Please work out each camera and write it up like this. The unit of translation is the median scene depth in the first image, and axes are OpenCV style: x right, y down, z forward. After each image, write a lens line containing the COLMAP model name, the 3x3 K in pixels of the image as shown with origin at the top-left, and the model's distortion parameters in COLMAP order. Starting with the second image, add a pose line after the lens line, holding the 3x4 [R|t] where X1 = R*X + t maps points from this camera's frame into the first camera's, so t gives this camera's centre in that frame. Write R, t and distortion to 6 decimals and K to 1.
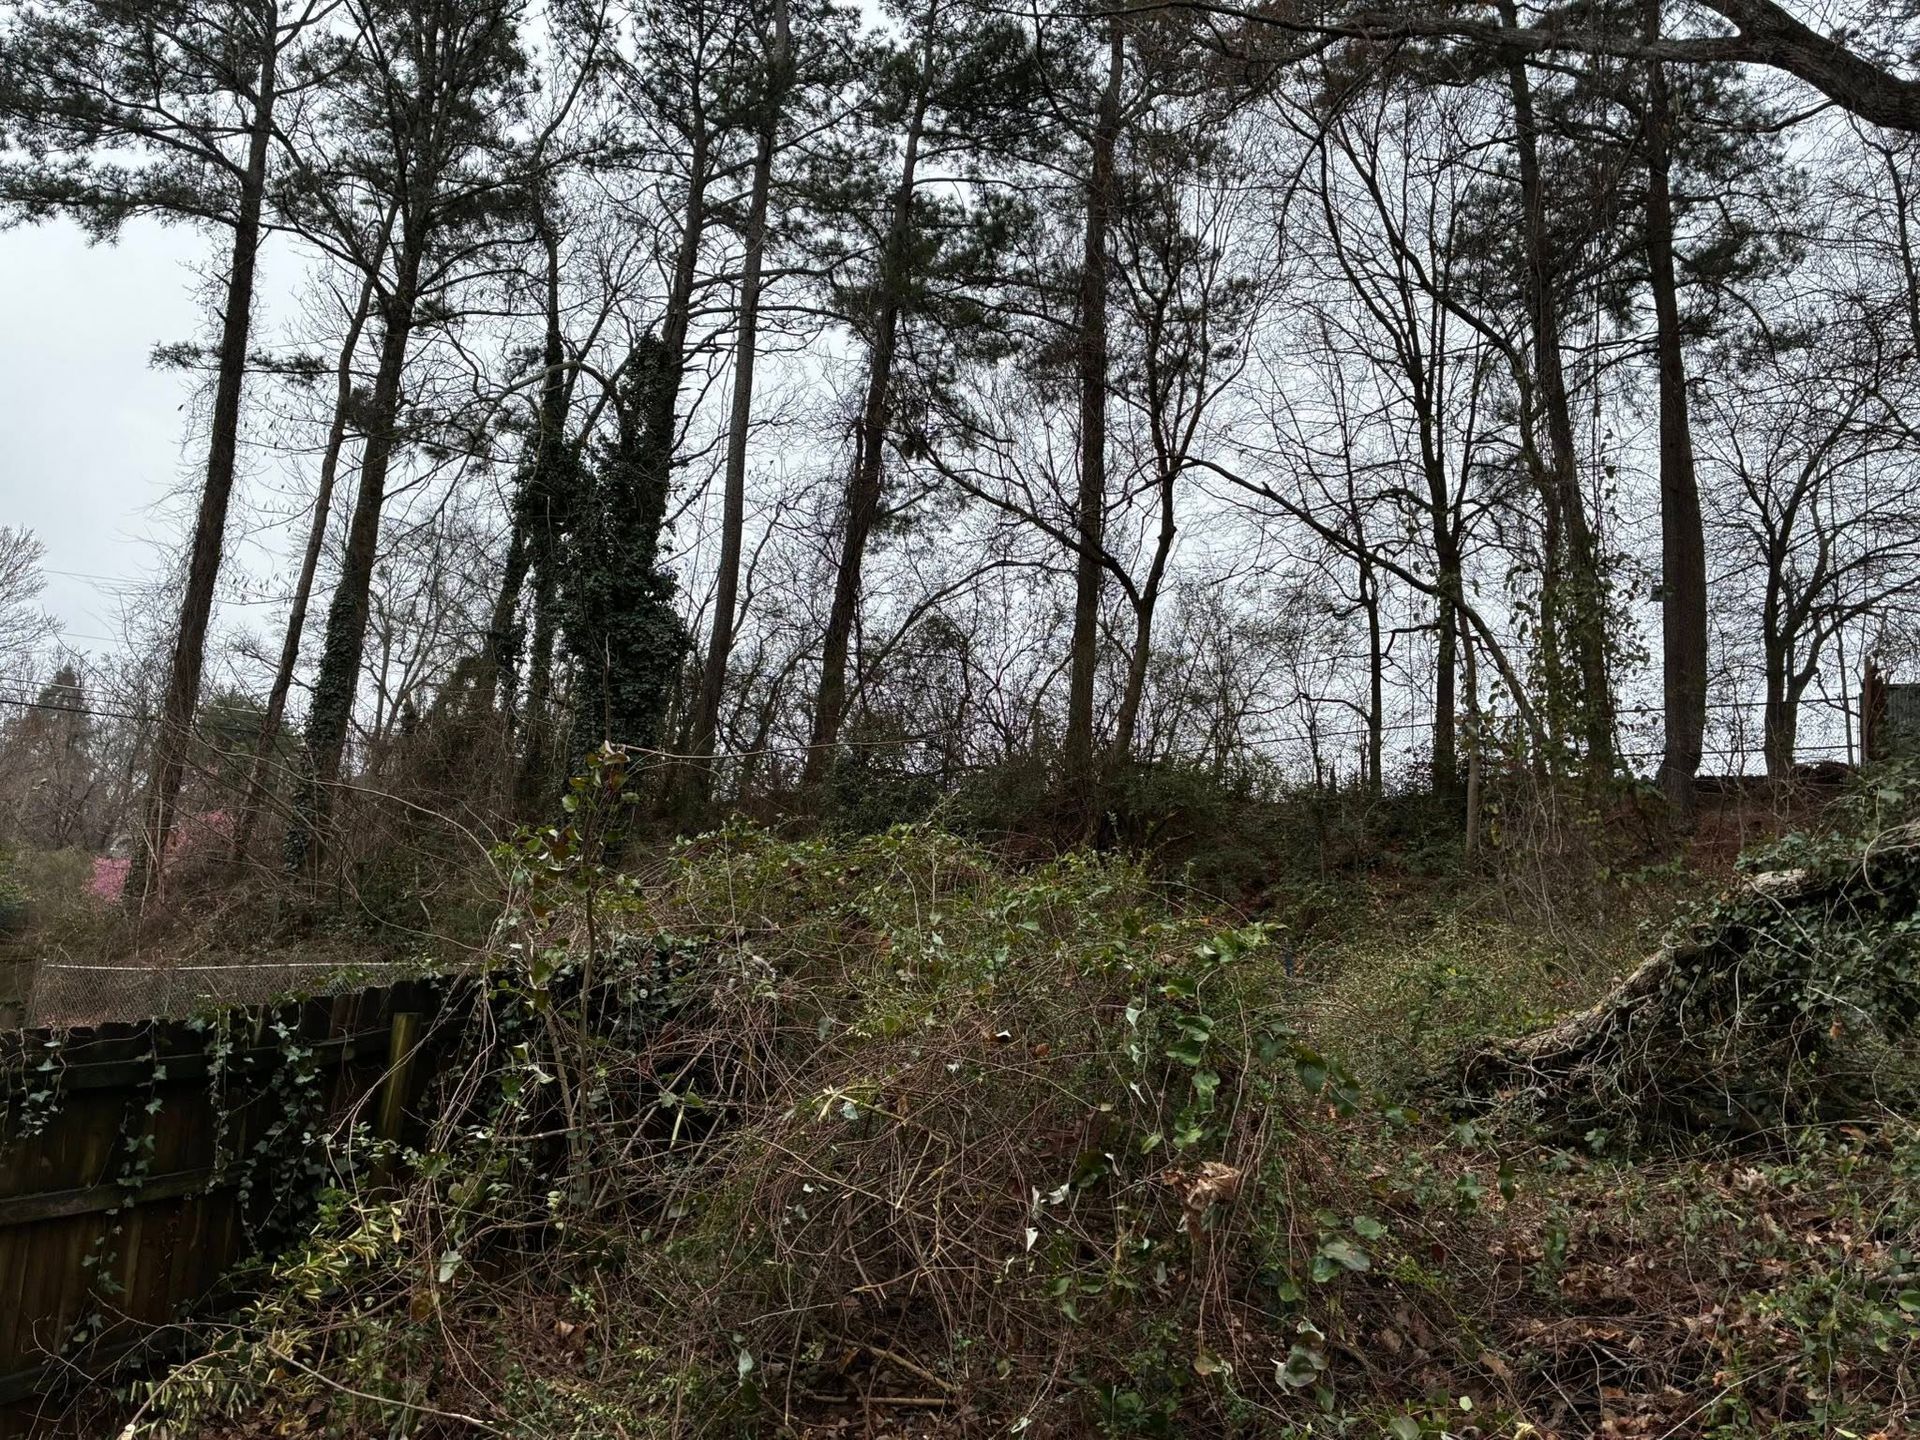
lens RADIAL K [[1353.9, 0, 960.0], [0, 1353.9, 720.0], [0, 0, 1]] dist [0.049753, -0.084713]
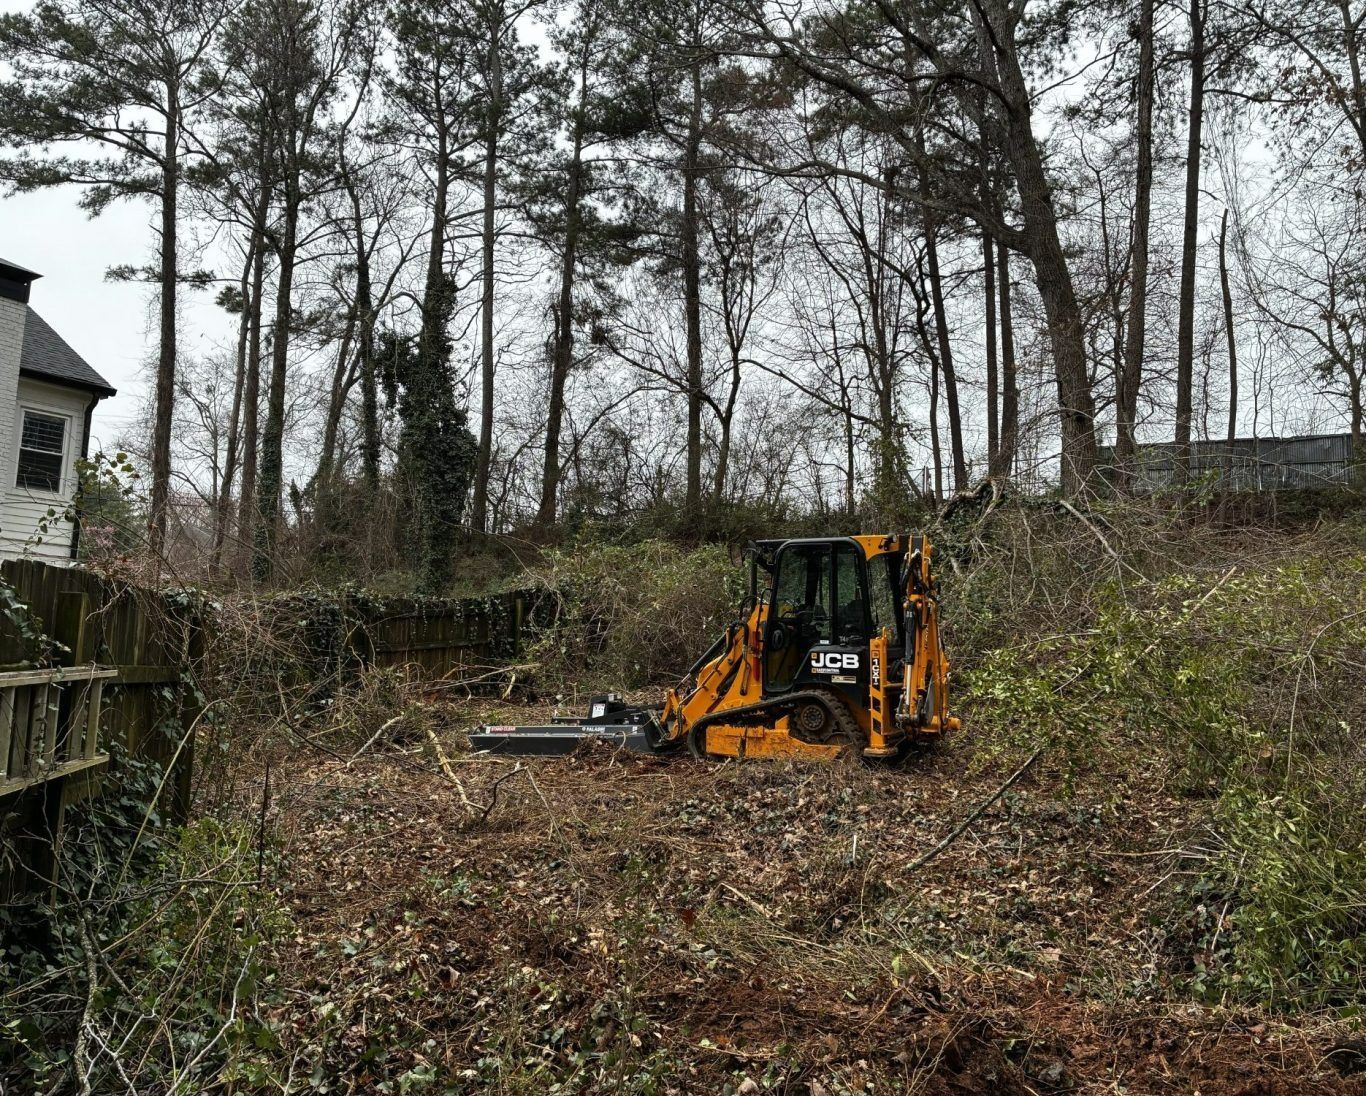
lens RADIAL K [[1034.7, 0, 683.0], [0, 1034.7, 548.0], [0, 0, 1]] dist [0.050522, -0.085538]
pose [[0.995001, -0.050444, 0.086192, -0.045856], [0.042817, 0.995186, 0.088156, -0.030640], [-0.090224, -0.084025, 0.992371, -0.357677]]
